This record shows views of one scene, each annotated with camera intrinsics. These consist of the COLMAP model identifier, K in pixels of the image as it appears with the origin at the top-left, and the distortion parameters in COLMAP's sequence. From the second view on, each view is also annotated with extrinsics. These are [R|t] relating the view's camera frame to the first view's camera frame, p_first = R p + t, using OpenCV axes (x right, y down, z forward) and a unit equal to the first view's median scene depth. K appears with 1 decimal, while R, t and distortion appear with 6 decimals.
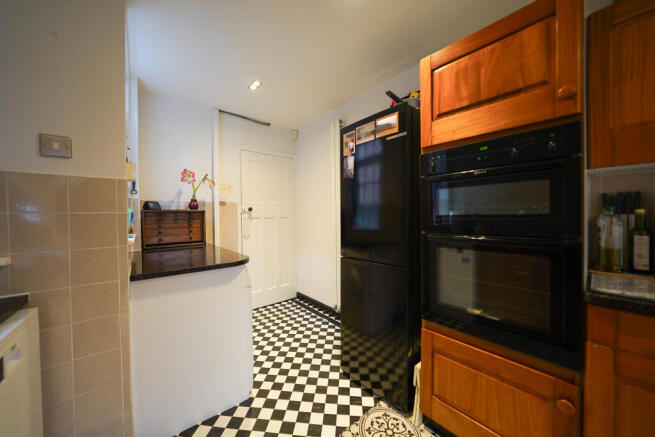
lens RADIAL K [[232.2, 0, 327.1], [0, 232.2, 218.2], [0, 0, 1]] dist [-0.019118, 0.000531]
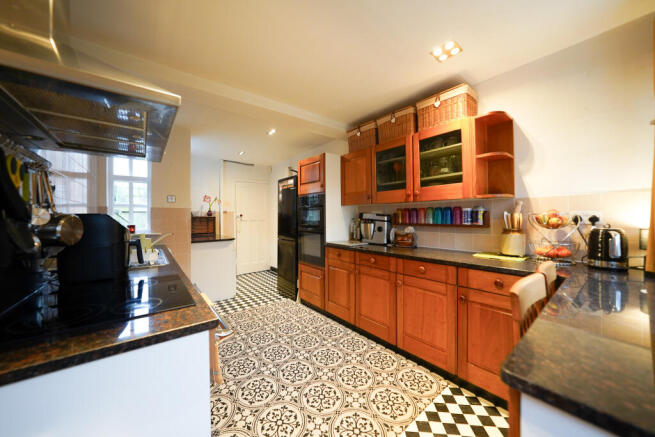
lens RADIAL K [[232.2, 0, 329.3], [0, 232.2, 218.3], [0, 0, 1]] dist [-0.019118, 0.000531]
pose [[0.999812, 0.007231, -0.018014, 0.444681], [-0.007331, 0.999958, -0.005458, -0.016485], [0.017973, 0.005589, 0.999823, -0.890992]]
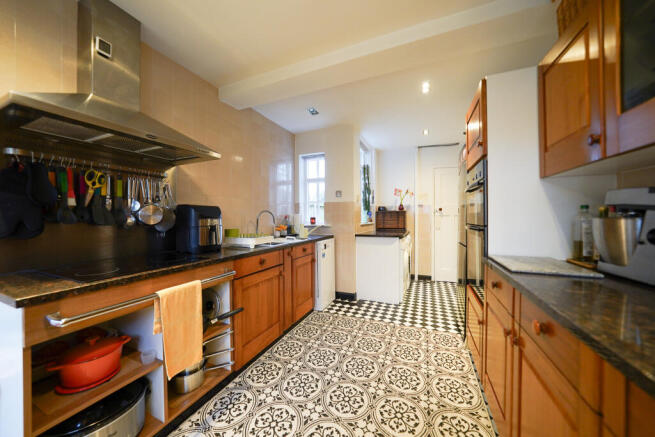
lens RADIAL K [[232.2, 0, 329.2], [0, 232.2, 218.9], [0, 0, 1]] dist [-0.019118, 0.000531]
pose [[0.464677, 0.019721, -0.885261, 0.757095], [-0.010023, 0.999805, 0.017012, 0.003217], [0.885424, 0.000968, 0.464784, -0.320253]]
